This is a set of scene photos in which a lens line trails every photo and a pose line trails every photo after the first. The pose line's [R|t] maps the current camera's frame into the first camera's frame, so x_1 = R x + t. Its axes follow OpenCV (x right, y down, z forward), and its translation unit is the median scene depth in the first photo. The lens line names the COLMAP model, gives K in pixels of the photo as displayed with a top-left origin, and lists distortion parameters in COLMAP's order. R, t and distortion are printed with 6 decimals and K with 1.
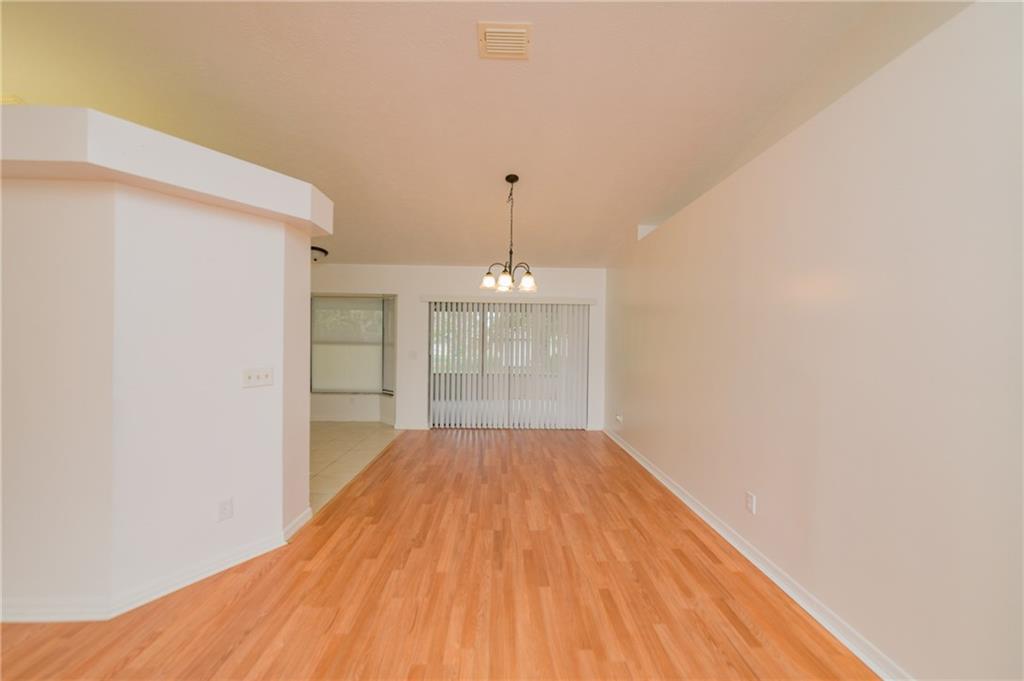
lens RADIAL K [[356.1, 0, 509.3], [0, 356.1, 340.2], [0, 0, 1]] dist [-0.006547, 0.000023]
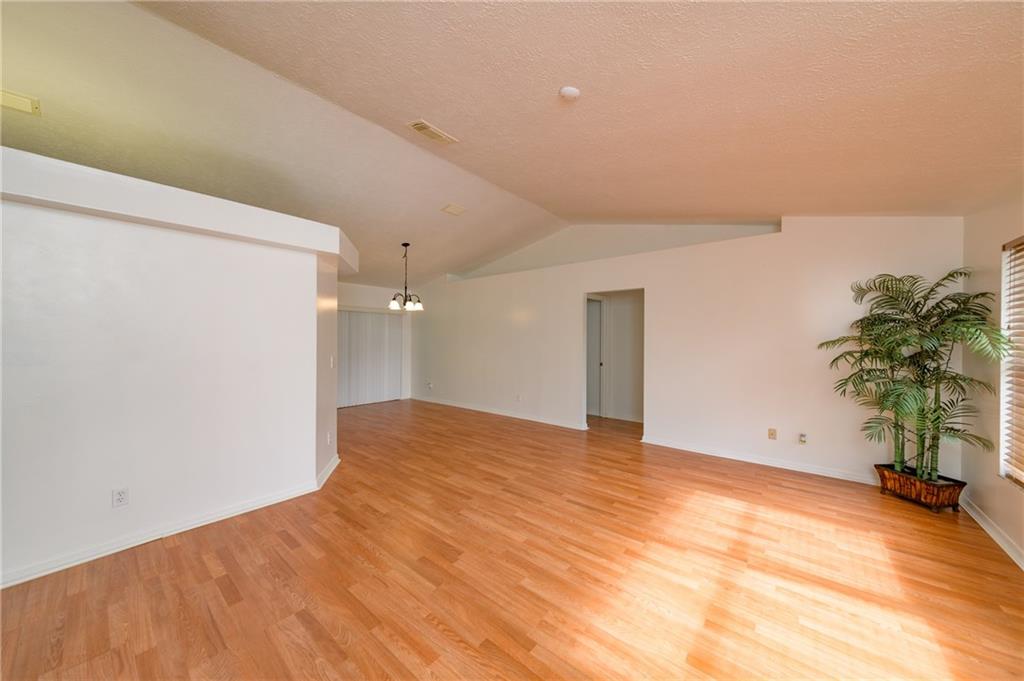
lens RADIAL K [[356.1, 0, 509.3], [0, 356.1, 340.2], [0, 0, 1]] dist [-0.006547, 0.000023]
pose [[0.671801, -0.023029, 0.740374, -1.418028], [0.015719, 0.999735, 0.016834, -0.021774], [-0.740565, 0.000329, 0.671984, -0.792340]]
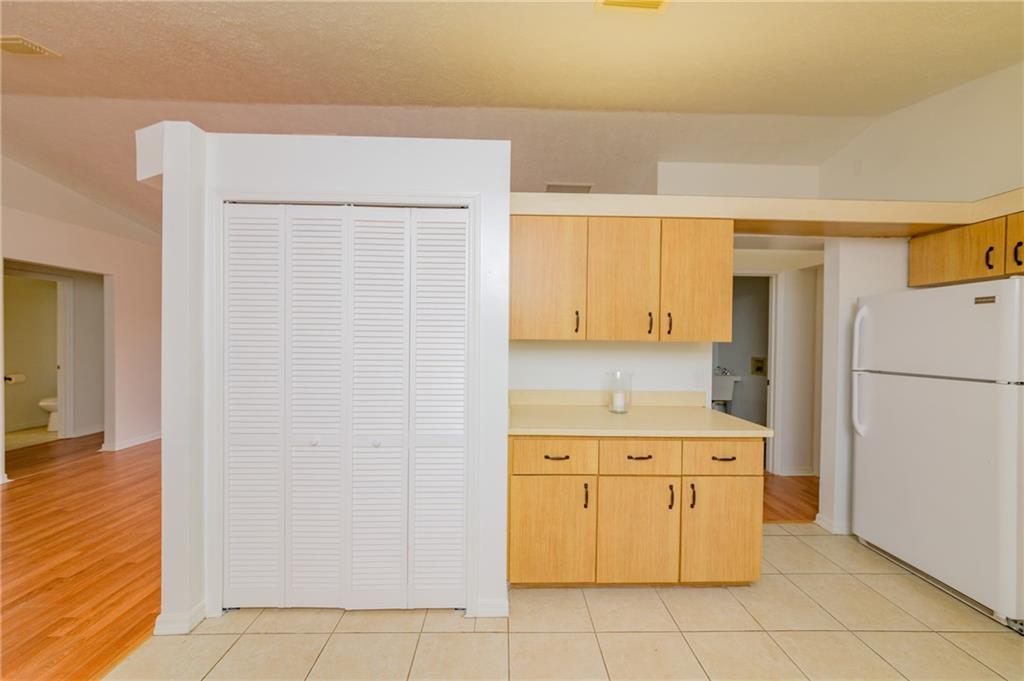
lens RADIAL K [[356.1, 0, 509.3], [0, 356.1, 340.2], [0, 0, 1]] dist [-0.006547, 0.000023]
pose [[-0.999299, -0.028940, 0.023762, -1.386409], [-0.028581, 0.999474, 0.015298, -0.021057], [-0.024192, 0.014608, -0.999601, 1.886913]]
